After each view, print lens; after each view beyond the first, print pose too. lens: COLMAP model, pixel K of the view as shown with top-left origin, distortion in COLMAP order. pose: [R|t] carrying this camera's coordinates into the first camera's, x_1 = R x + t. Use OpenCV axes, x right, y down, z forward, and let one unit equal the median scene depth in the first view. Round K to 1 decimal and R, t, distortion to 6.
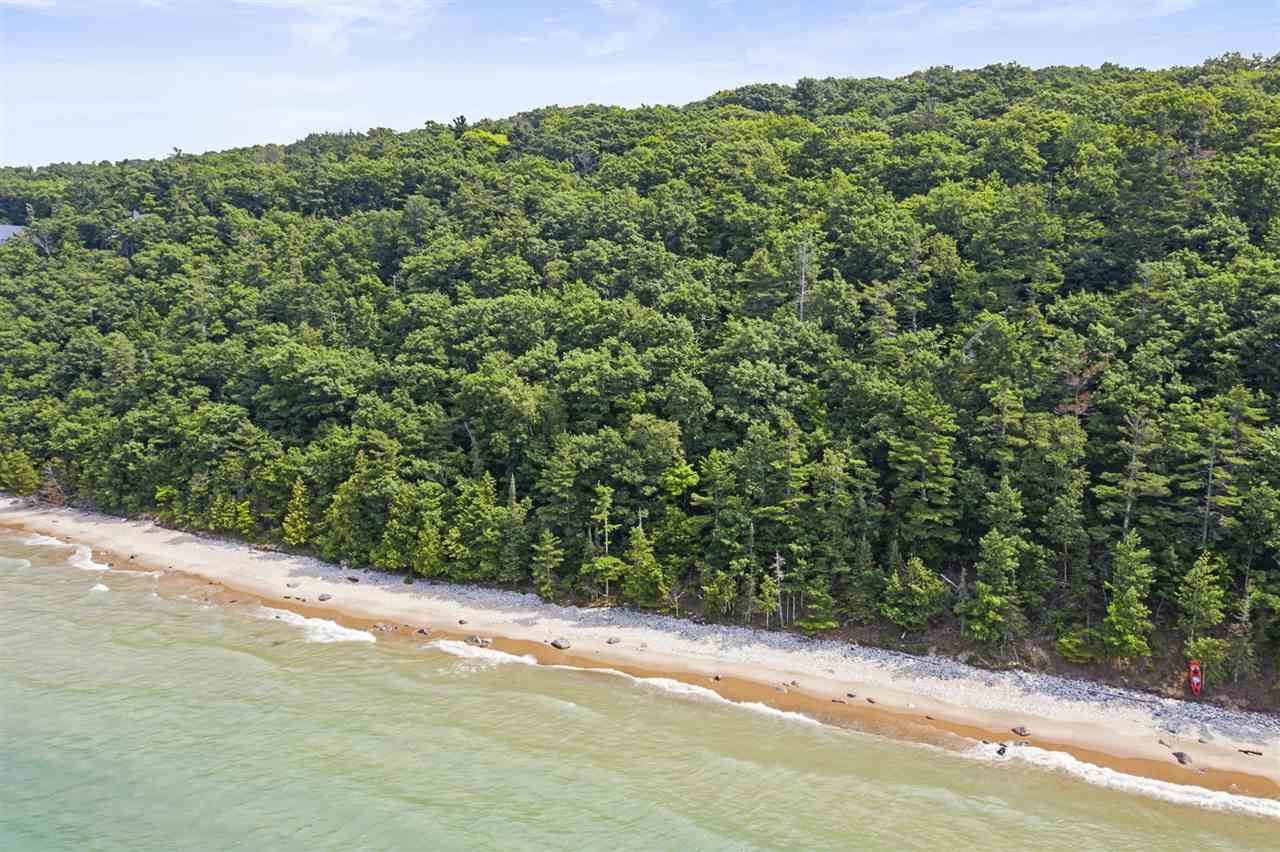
lens RADIAL K [[1033.6, 0, 639.9], [0, 1033.6, 425.6], [0, 0, 1]] dist [0.016664, 0.005743]
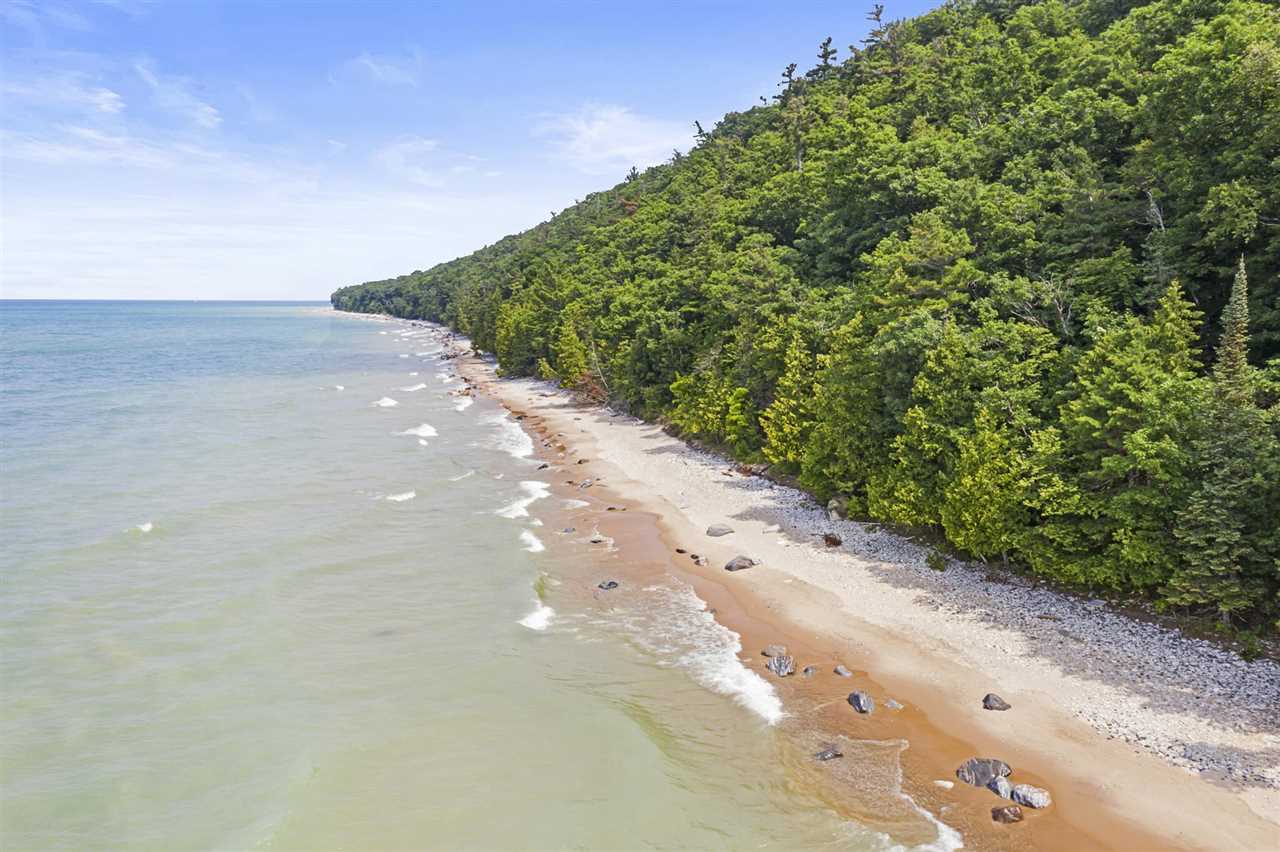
lens RADIAL K [[1033.6, 0, 638.7], [0, 1033.6, 426.0], [0, 0, 1]] dist [0.016664, 0.005743]
pose [[0.729493, 0.072360, -0.680150, -0.038852], [-0.076946, 0.996758, 0.023515, 0.096340], [0.679646, 0.035181, 0.732696, 0.619980]]
